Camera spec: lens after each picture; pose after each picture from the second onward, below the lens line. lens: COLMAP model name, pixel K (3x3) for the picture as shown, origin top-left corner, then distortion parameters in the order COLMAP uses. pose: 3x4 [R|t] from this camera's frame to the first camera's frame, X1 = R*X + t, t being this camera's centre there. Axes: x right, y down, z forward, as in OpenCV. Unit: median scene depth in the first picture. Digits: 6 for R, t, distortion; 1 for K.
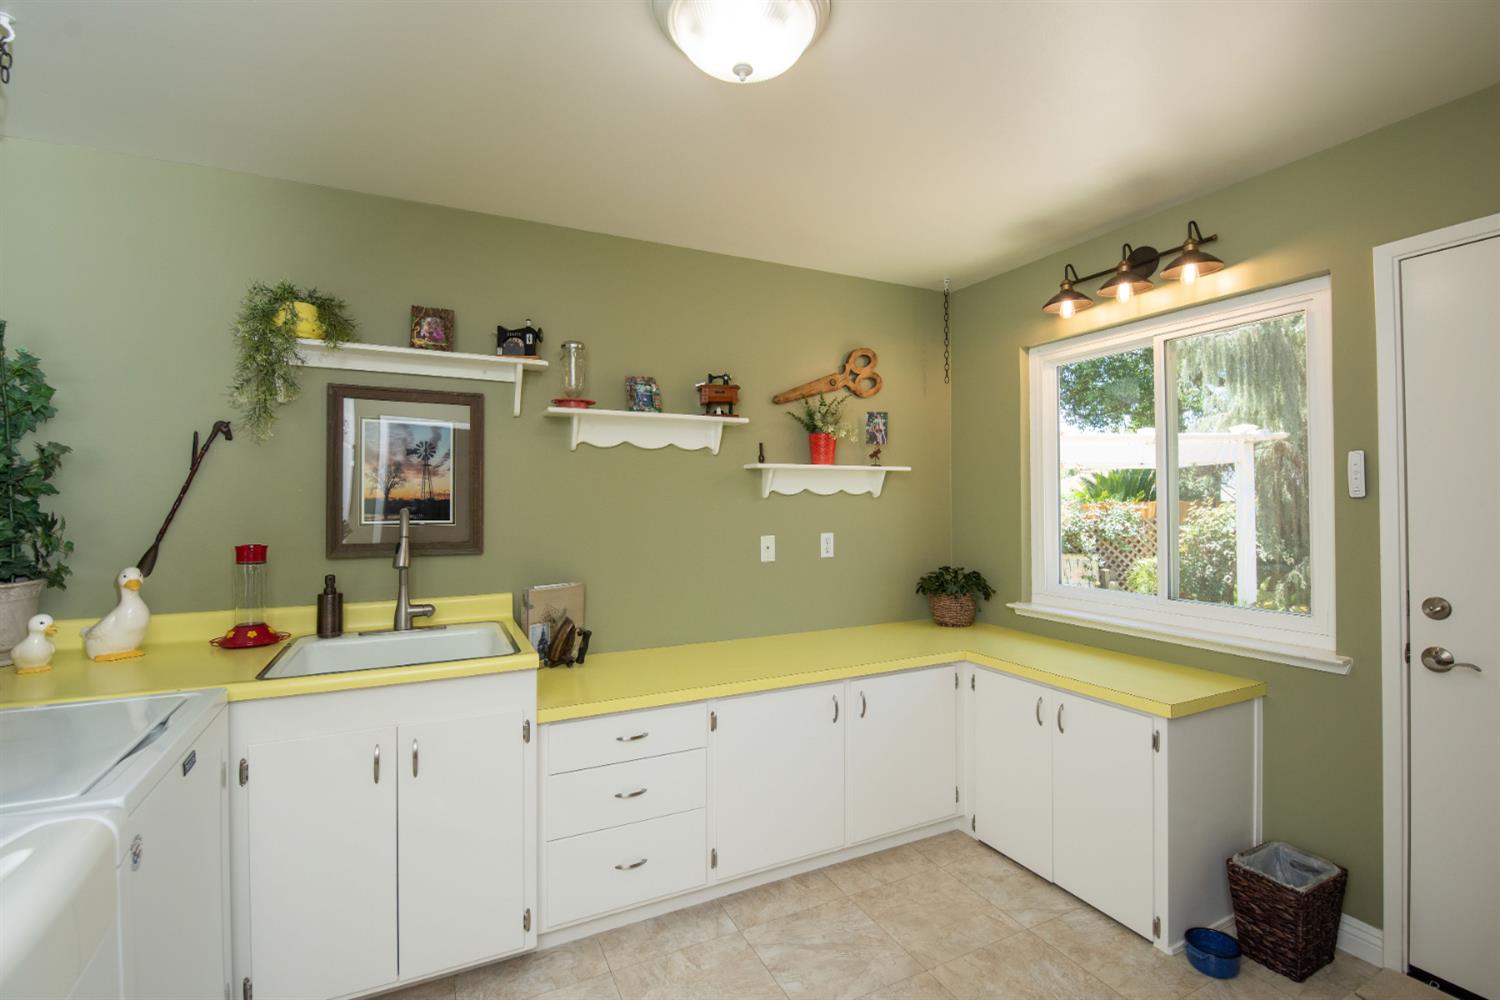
lens RADIAL K [[684.4, 0, 754.2], [0, 684.4, 507.8], [0, 0, 1]] dist [0.000616, -0.010976]
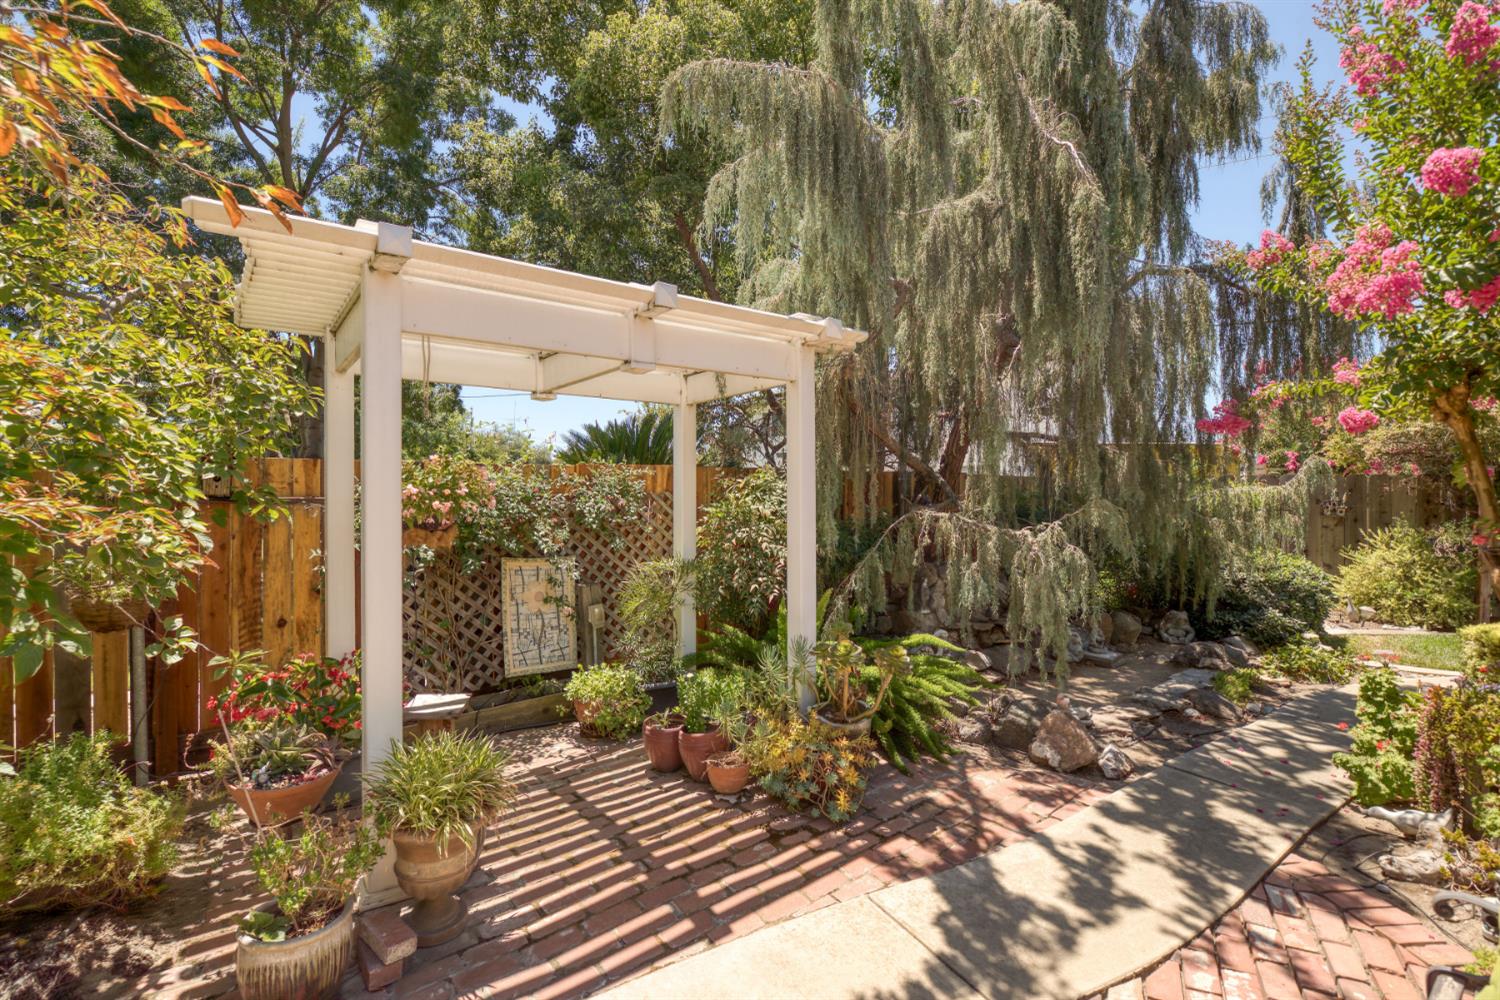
lens RADIAL K [[684.4, 0, 754.2], [0, 684.4, 507.8], [0, 0, 1]] dist [0.000616, -0.010976]
pose [[0.813359, -0.007778, 0.581710, 0.301601], [-0.003106, 0.999838, 0.017712, 0.018598], [-0.581754, -0.016213, 0.813203, 0.469493]]
